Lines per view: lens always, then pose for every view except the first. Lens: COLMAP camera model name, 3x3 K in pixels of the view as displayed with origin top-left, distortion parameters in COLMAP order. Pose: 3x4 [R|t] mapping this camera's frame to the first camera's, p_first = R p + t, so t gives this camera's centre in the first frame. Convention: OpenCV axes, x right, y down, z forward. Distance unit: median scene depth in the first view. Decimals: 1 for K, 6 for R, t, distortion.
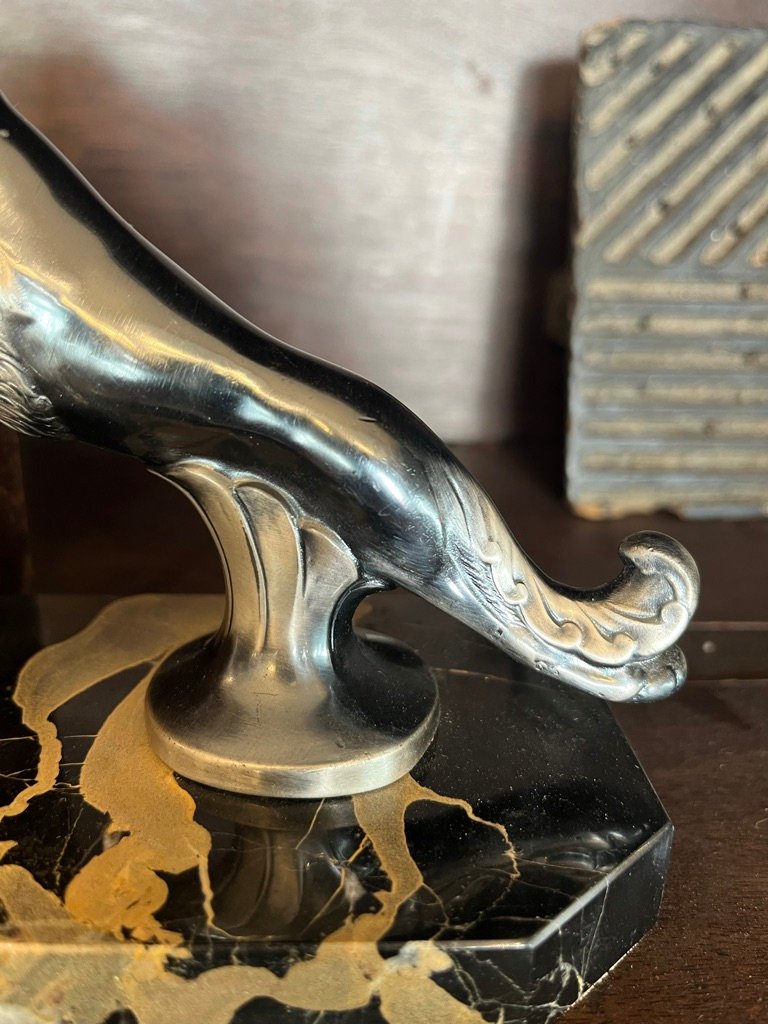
lens RADIAL K [[800.6, 0, 365.2], [0, 800.6, 510.5], [0, 0, 1]] dist [-0.002445, -0.077925]
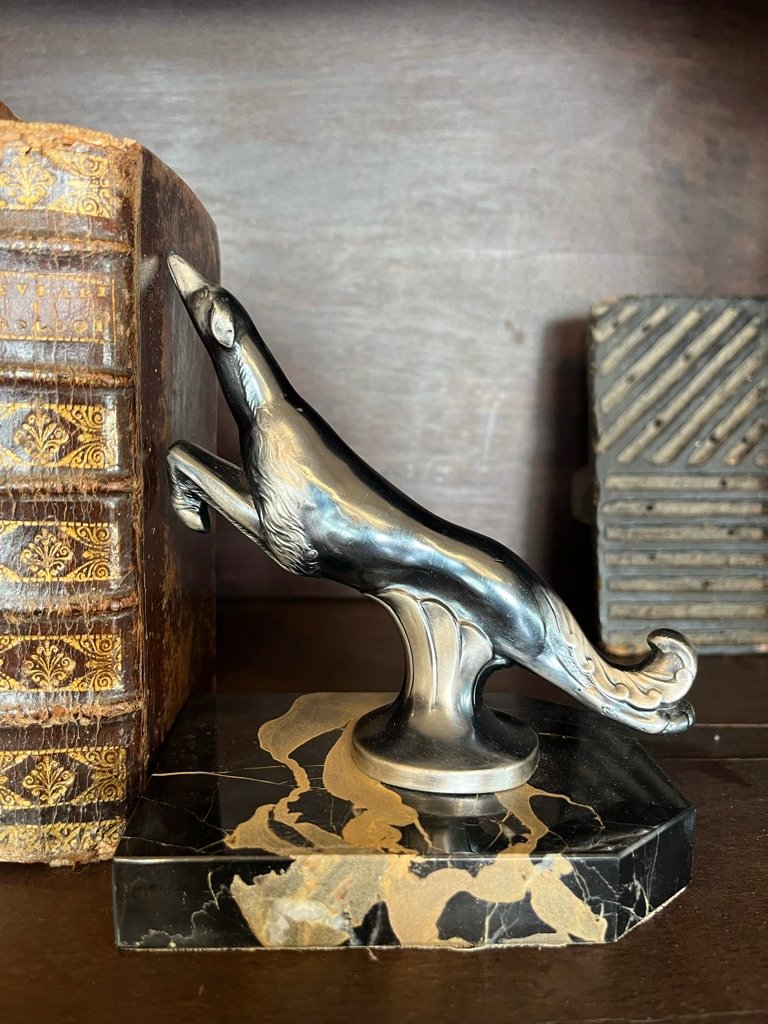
lens RADIAL K [[789.9, 0, 384.0], [0, 789.9, 512.0], [0, 0, 1]] dist [0.024897, -0.071323]
pose [[0.999961, -0.007735, 0.004220, -0.241672], [0.008488, 0.974156, -0.225715, 0.160829], [-0.002365, 0.225742, 0.974184, -0.682018]]
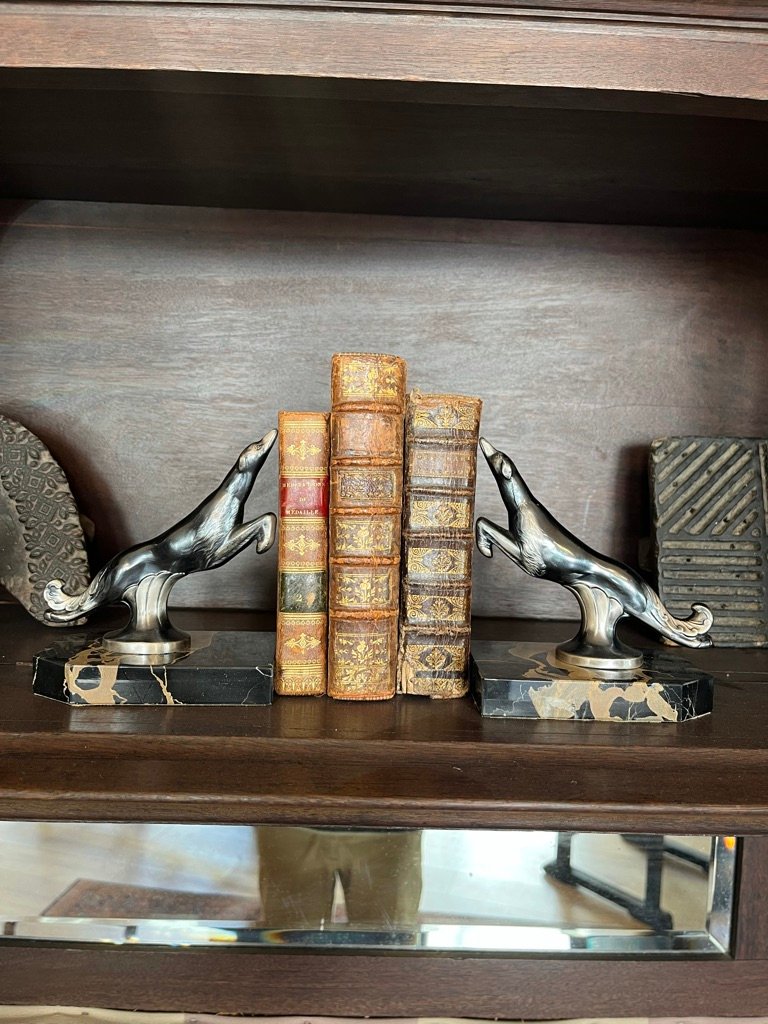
lens RADIAL K [[761.5, 0, 384.0], [0, 761.5, 512.0], [0, 0, 1]] dist [0.000958, -0.003746]
pose [[0.999034, 0.007258, -0.043335, -1.002984], [-0.020705, 0.947661, -0.318606, 0.815273], [0.038754, 0.319196, 0.946896, -2.669606]]
